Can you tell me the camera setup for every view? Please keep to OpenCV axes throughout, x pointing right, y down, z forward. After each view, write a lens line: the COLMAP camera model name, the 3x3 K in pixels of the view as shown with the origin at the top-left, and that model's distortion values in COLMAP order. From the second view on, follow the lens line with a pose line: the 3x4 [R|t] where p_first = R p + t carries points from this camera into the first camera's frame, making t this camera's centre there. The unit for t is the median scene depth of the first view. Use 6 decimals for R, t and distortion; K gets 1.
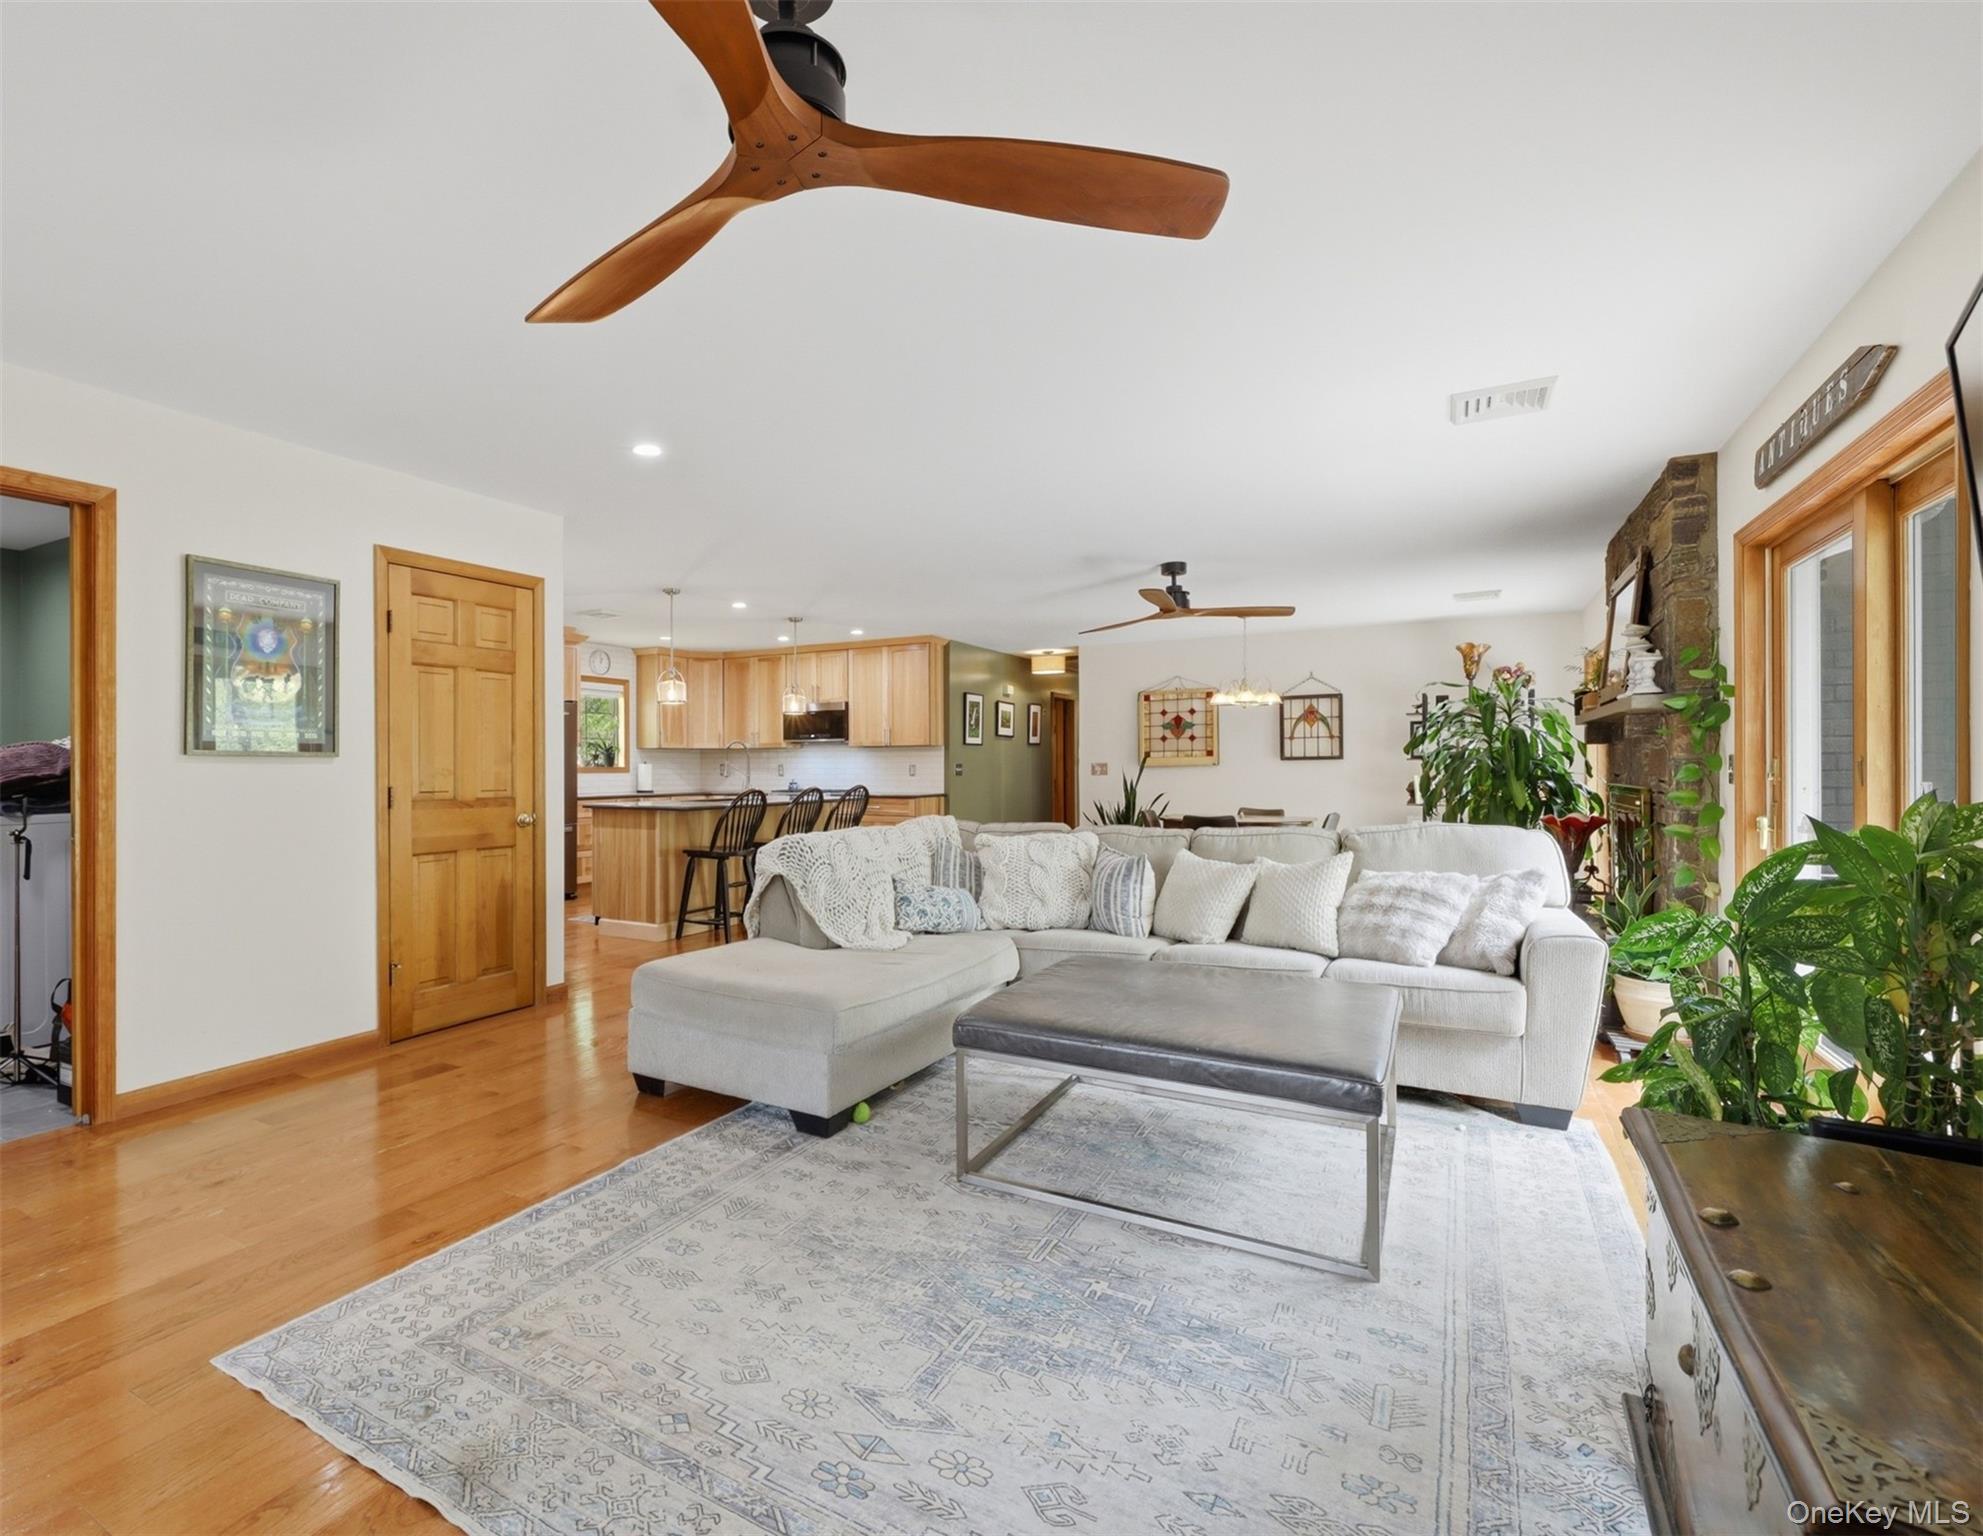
lens RADIAL K [[972.3, 0, 836.0], [0, 972.3, 763.8], [0, 0, 1]] dist [0.001714, 0.000169]
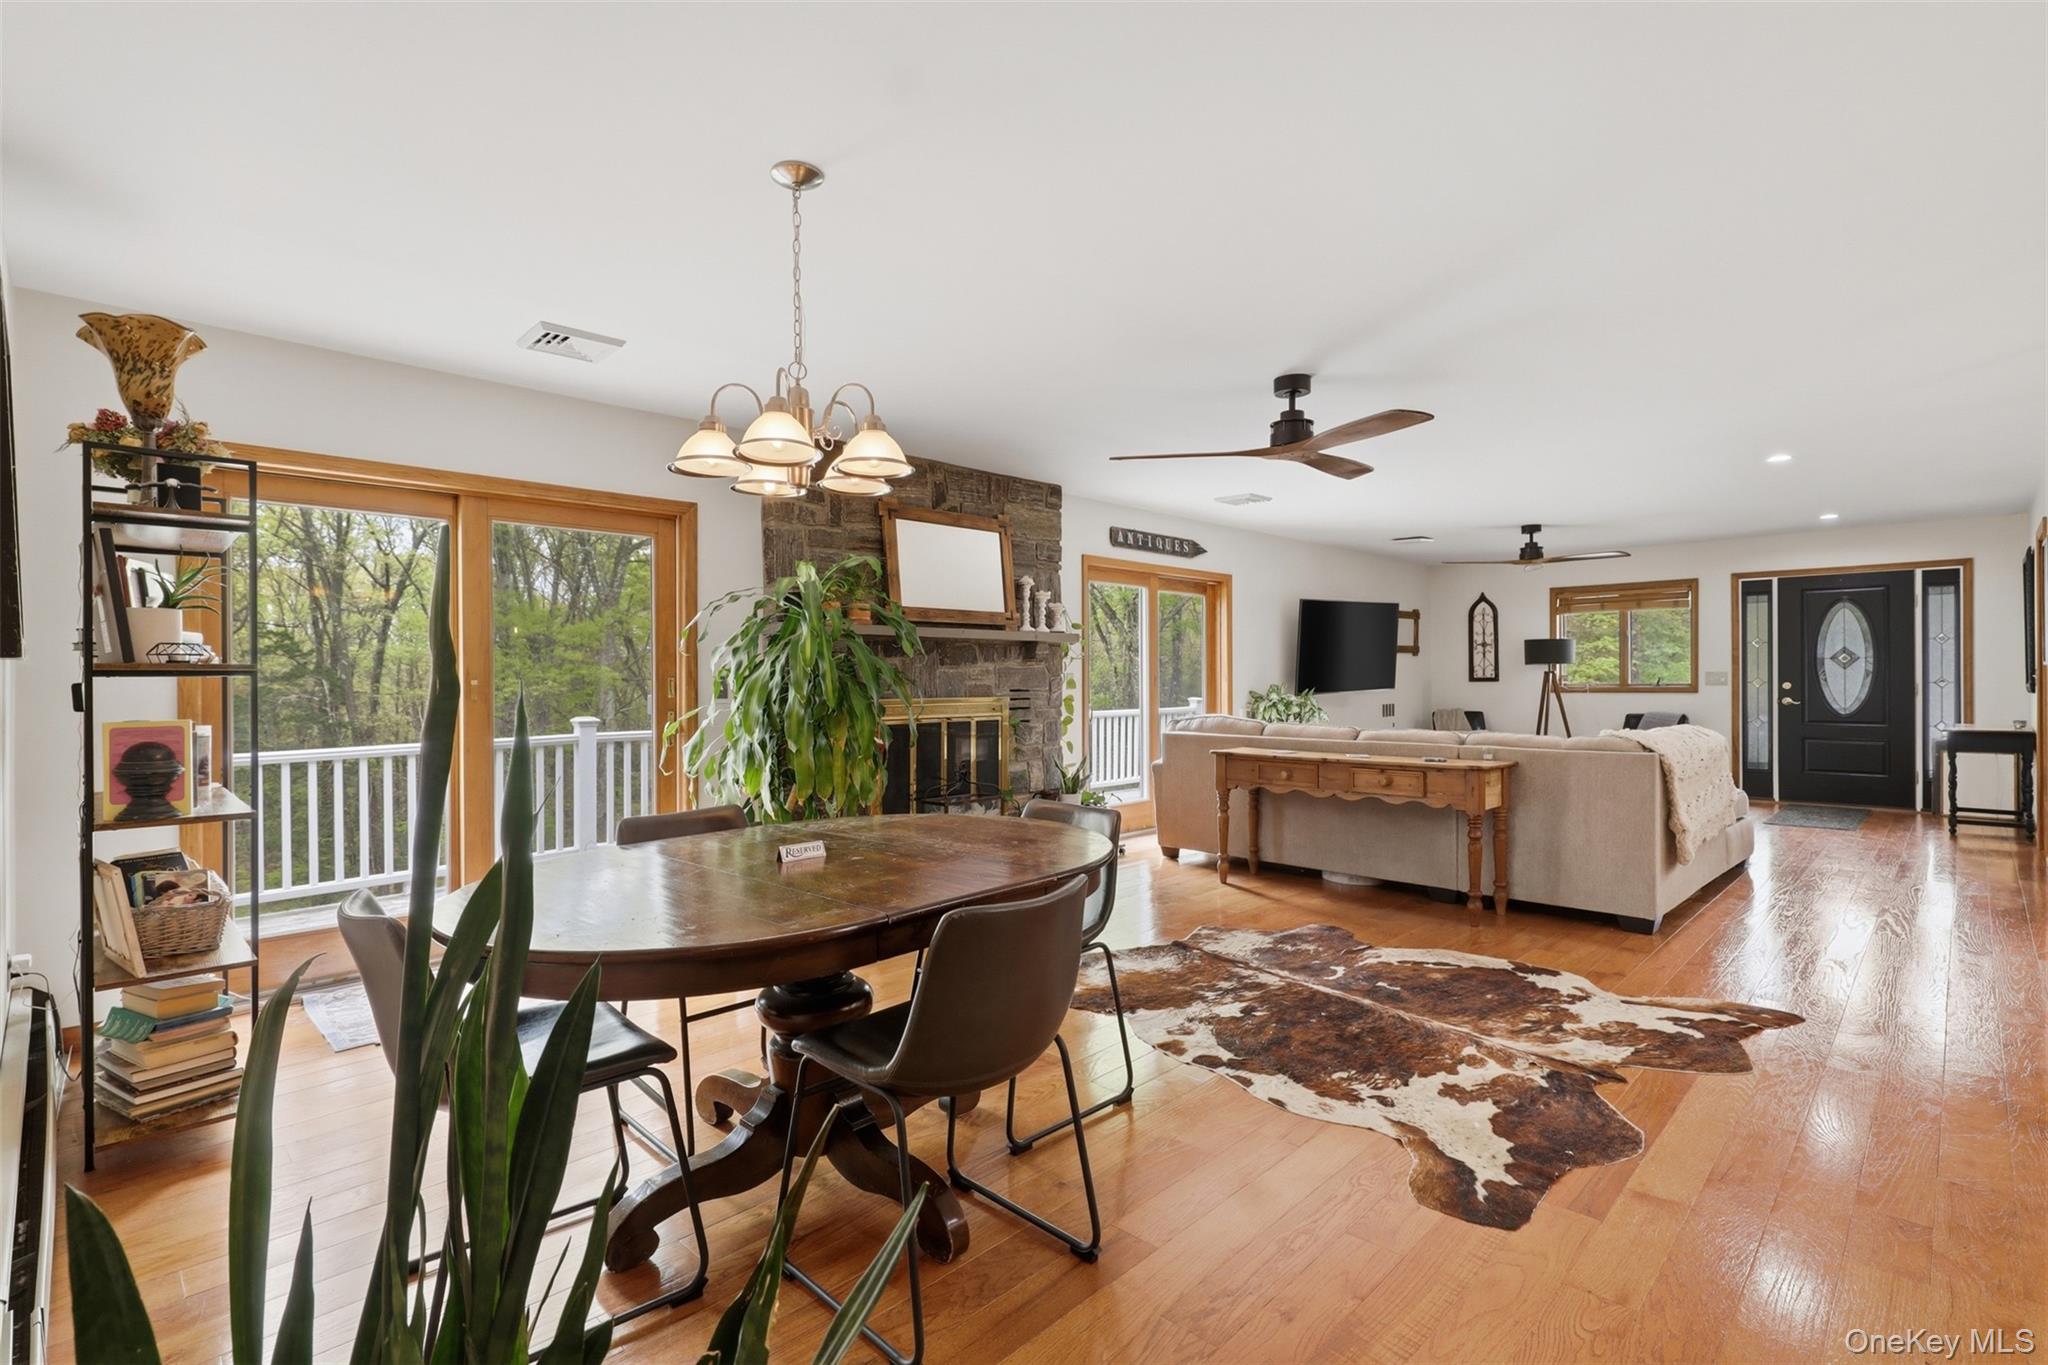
lens RADIAL K [[953.4, 0, 1027.1], [0, 953.4, 681.4], [0, 0, 1]] dist [-0.002189, 0.002263]
pose [[-0.976287, 0.007768, 0.216343, 0.289582], [0.007996, 0.999968, 0.000179, 0.002324], [-0.216334, 0.001905, -0.976317, 1.266330]]
